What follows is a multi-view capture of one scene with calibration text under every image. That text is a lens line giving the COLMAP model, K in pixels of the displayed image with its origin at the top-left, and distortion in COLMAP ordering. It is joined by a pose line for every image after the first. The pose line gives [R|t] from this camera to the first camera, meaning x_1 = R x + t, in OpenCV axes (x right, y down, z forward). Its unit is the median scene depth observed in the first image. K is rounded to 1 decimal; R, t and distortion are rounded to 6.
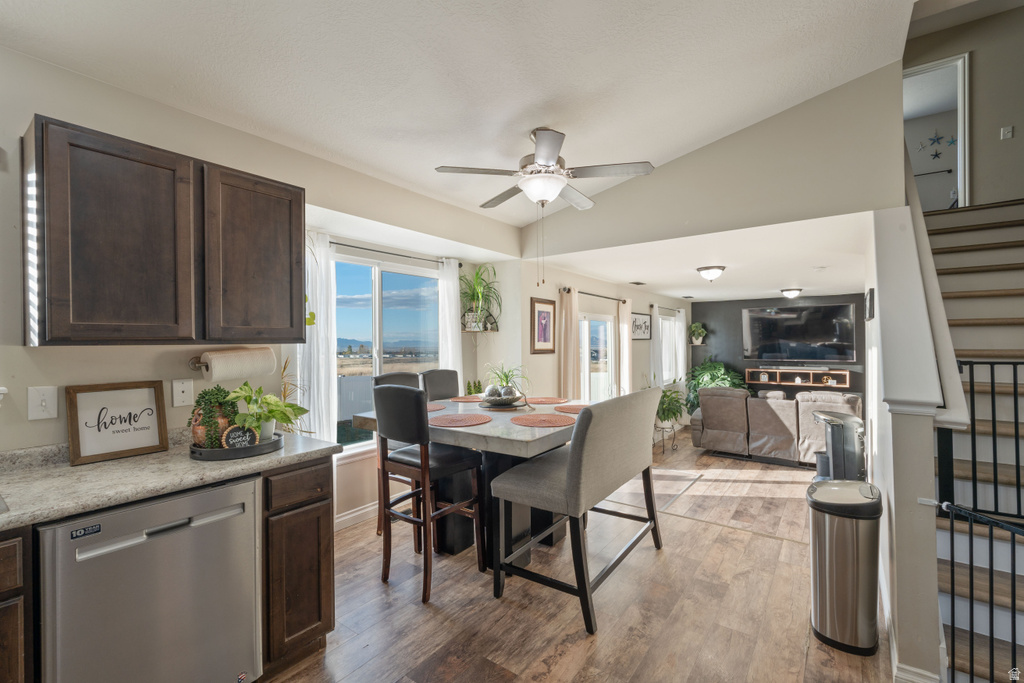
lens RADIAL K [[457.7, 0, 511.9], [0, 457.7, 343.4], [0, 0, 1]] dist [-0.005381, 0.000441]
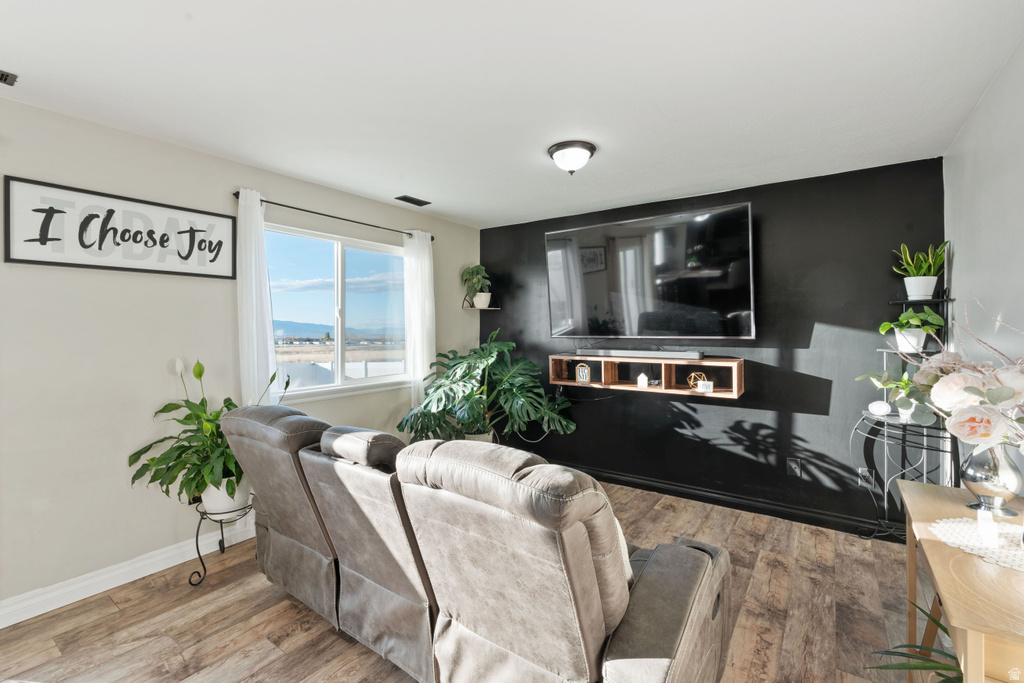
lens RADIAL K [[457.7, 0, 528.3], [0, 457.7, 330.6], [0, 0, 1]] dist [-0.005381, 0.000441]
pose [[0.999792, 0.006051, 0.019490, 0.908979], [-0.005975, 0.999974, -0.003936, 0.060720], [-0.019514, 0.003819, 0.999802, 0.984070]]
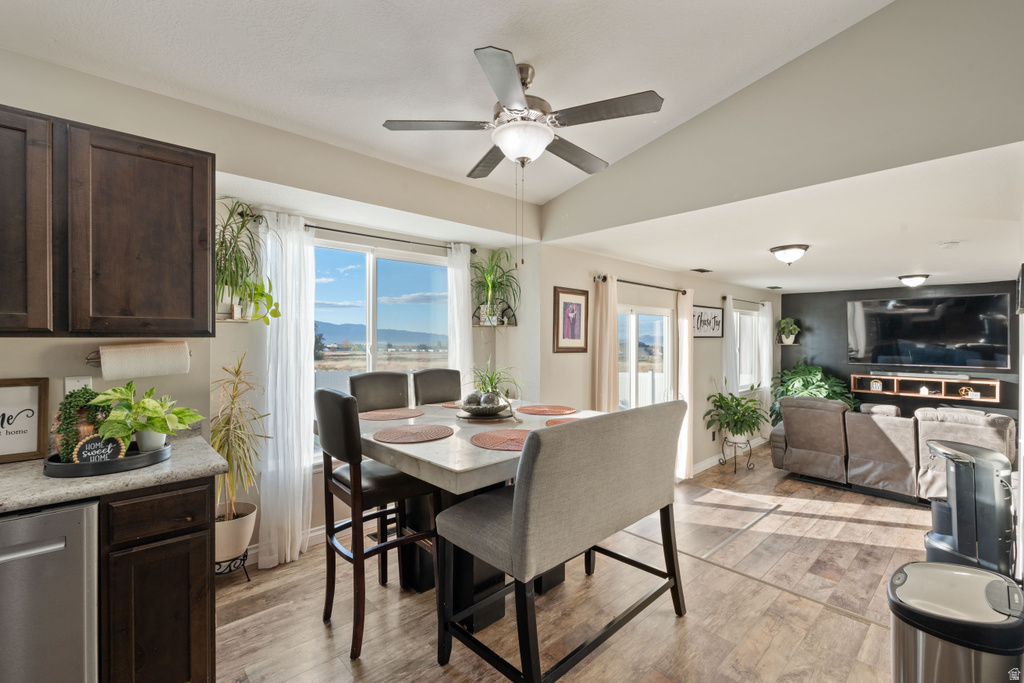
lens RADIAL K [[457.7, 0, 509.4], [0, 457.7, 340.9], [0, 0, 1]] dist [-0.005381, 0.000441]
pose [[0.980672, 0.011350, -0.195331, 0.134284], [-0.010863, 0.999935, 0.003564, -0.001294], [0.195358, -0.001374, 0.980731, 0.150859]]
